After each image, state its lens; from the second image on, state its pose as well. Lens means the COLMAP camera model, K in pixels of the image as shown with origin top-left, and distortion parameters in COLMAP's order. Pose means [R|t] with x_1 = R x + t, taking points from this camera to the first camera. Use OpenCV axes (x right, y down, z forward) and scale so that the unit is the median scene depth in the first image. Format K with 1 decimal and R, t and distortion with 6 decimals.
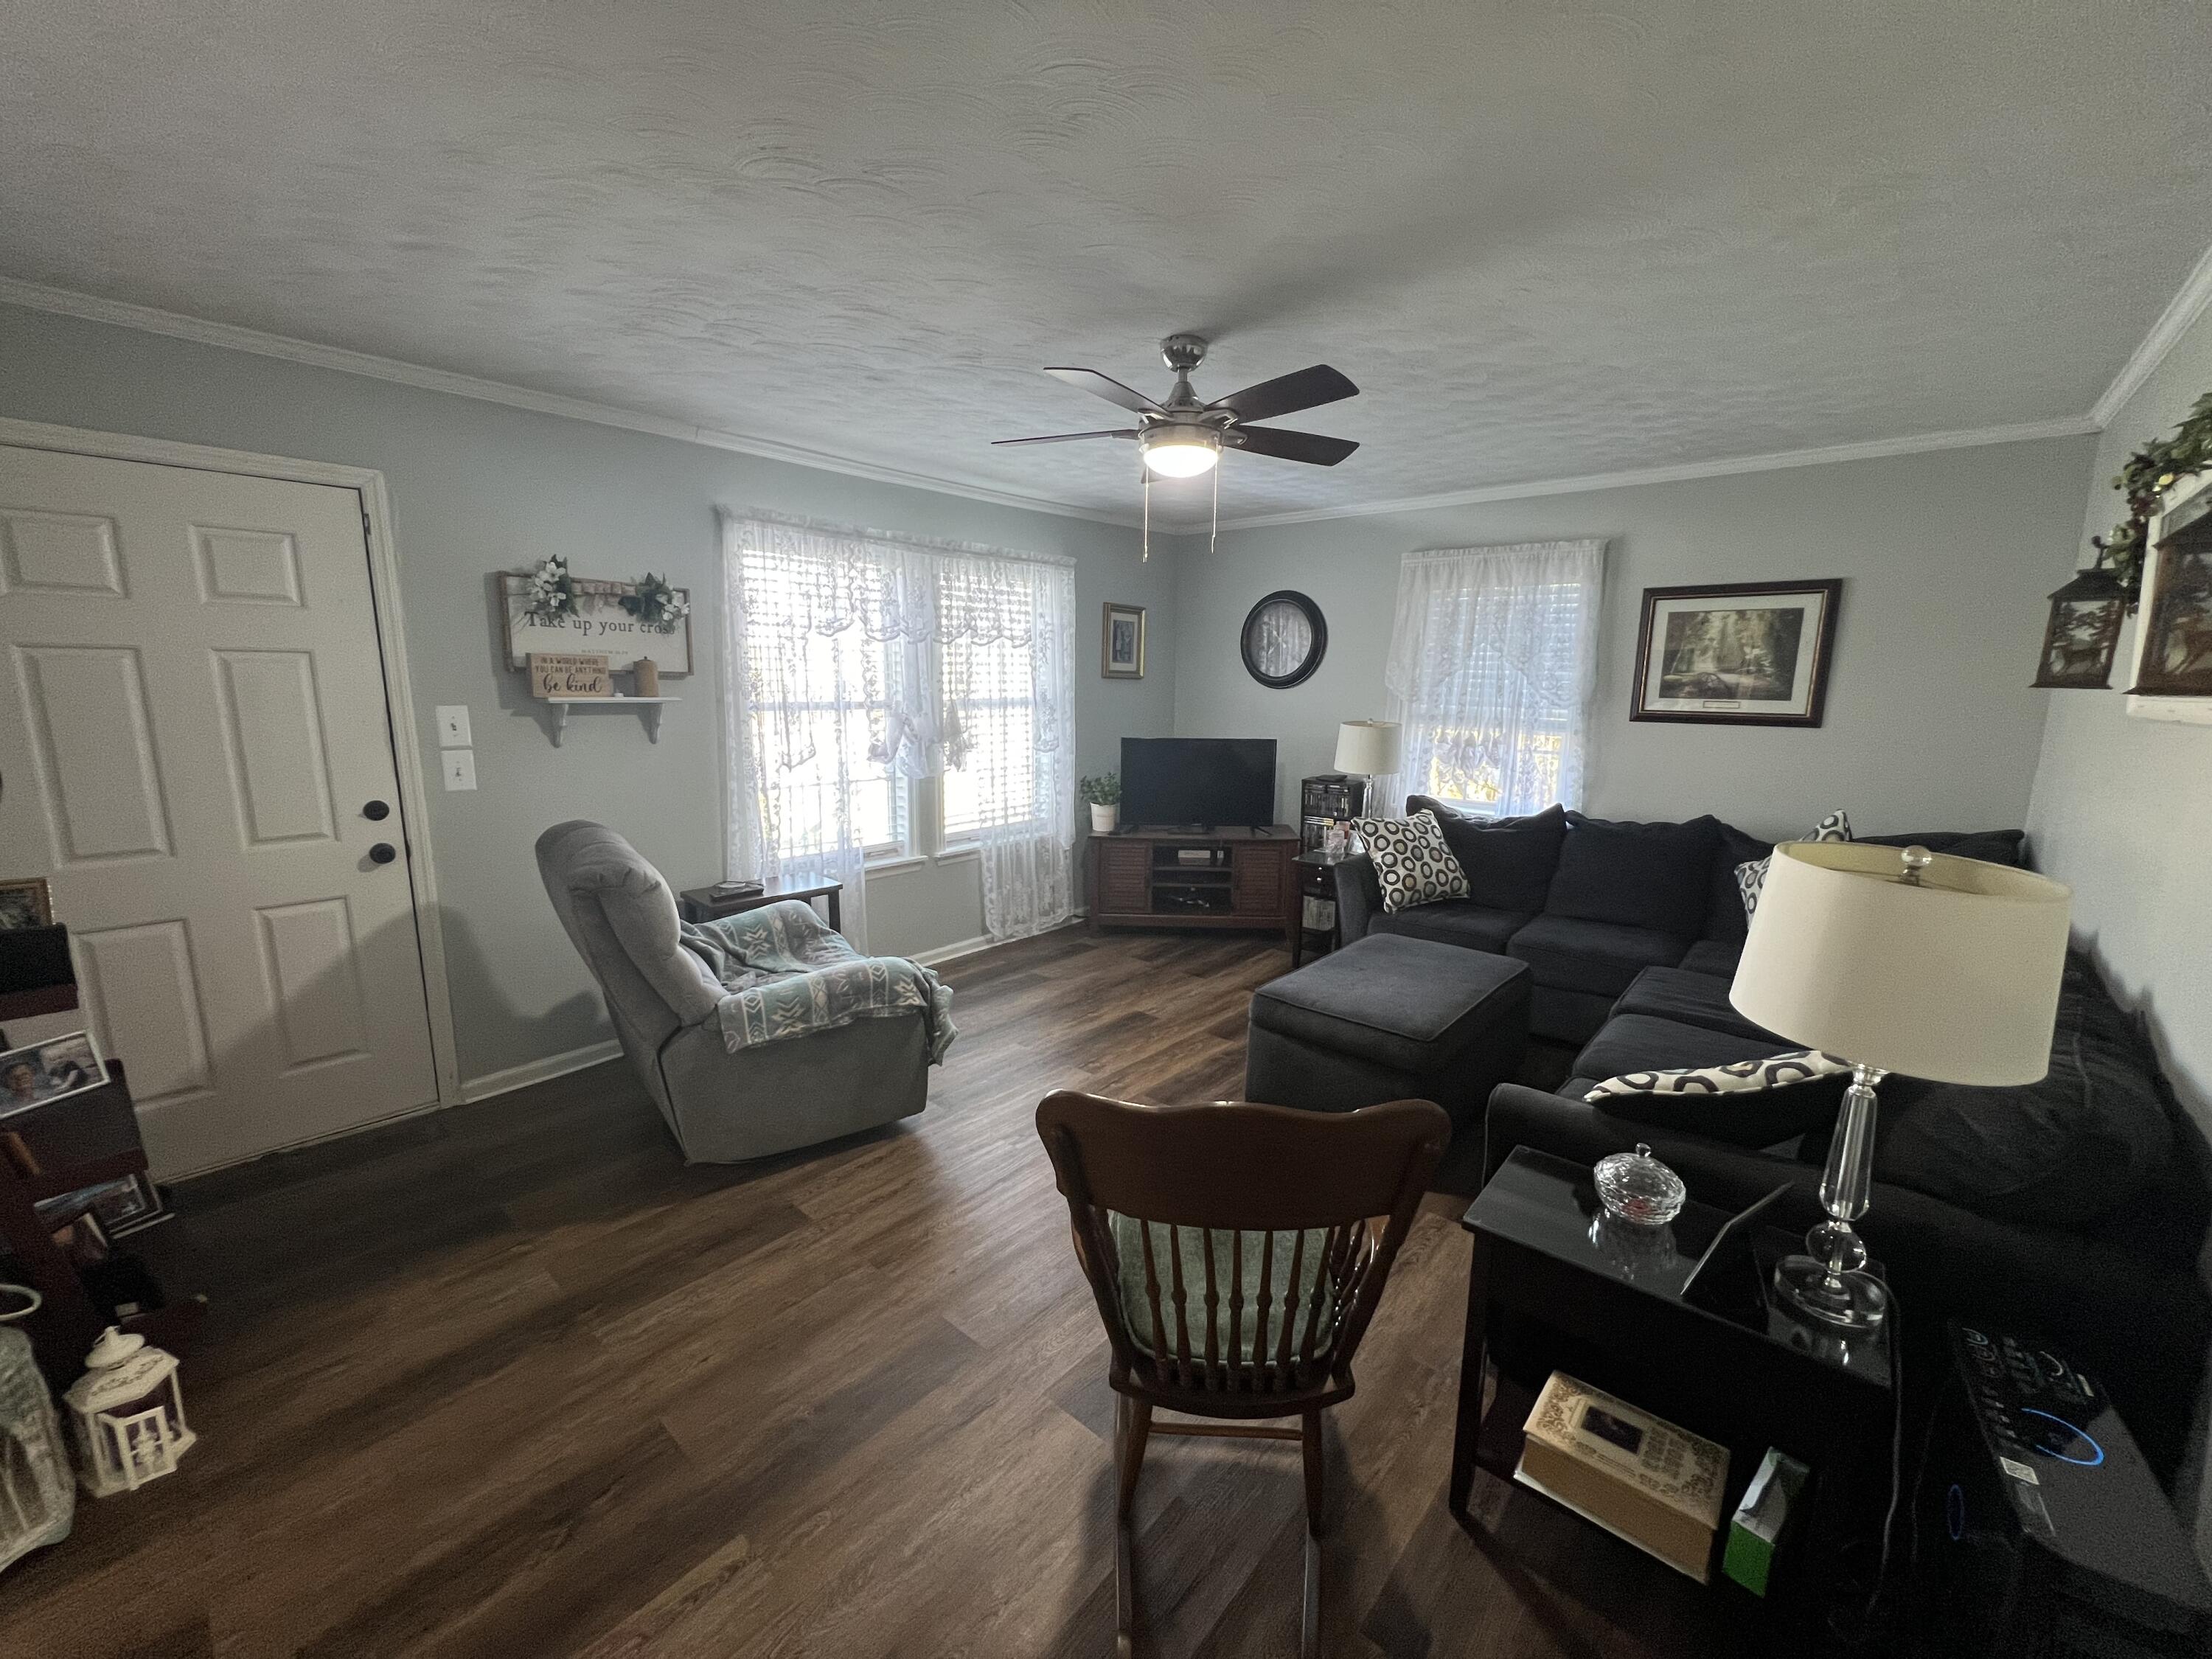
lens RADIAL K [[885.5, 0, 1090.4], [0, 885.5, 828.1], [0, 0, 1]] dist [-0.000459, 0.000055]
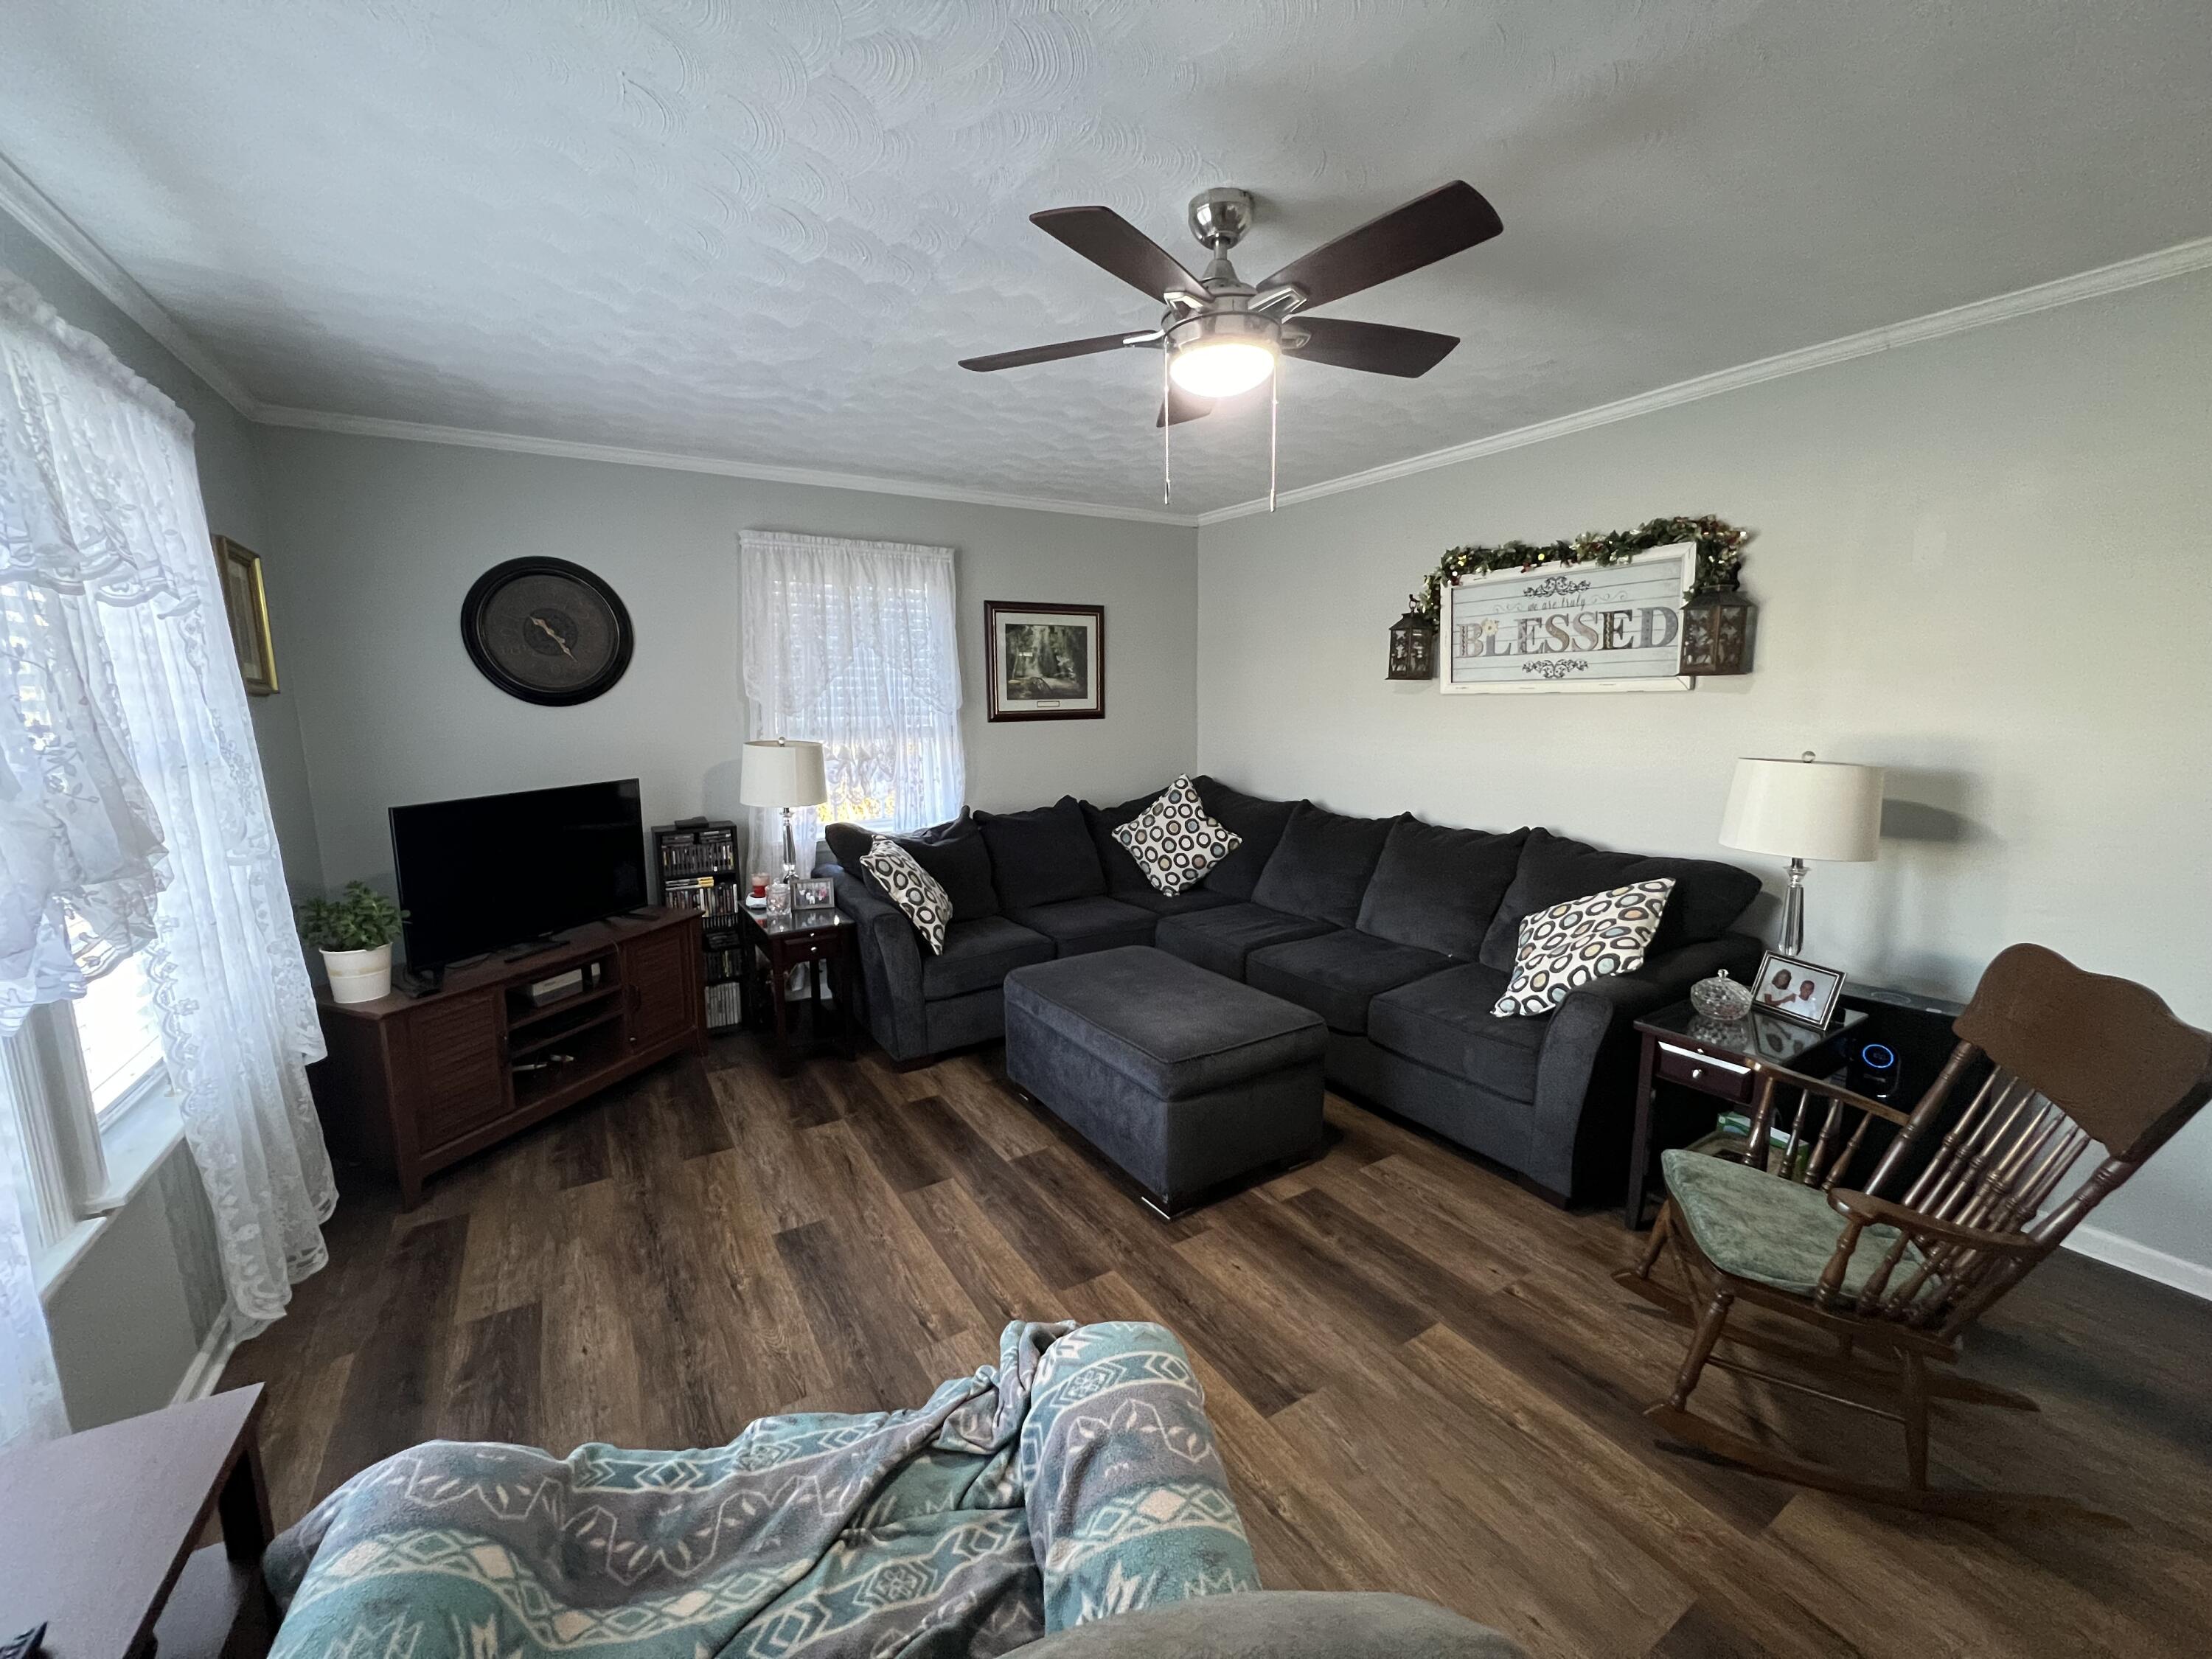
lens RADIAL K [[885.5, 0, 1103.0], [0, 885.5, 833.4], [0, 0, 1]] dist [-0.000459, 0.000055]
pose [[0.281980, -0.164761, 0.945167, -0.401050], [0.178052, 0.977017, 0.117193, -0.090107], [-0.942754, 0.135243, 0.304836, 0.555188]]
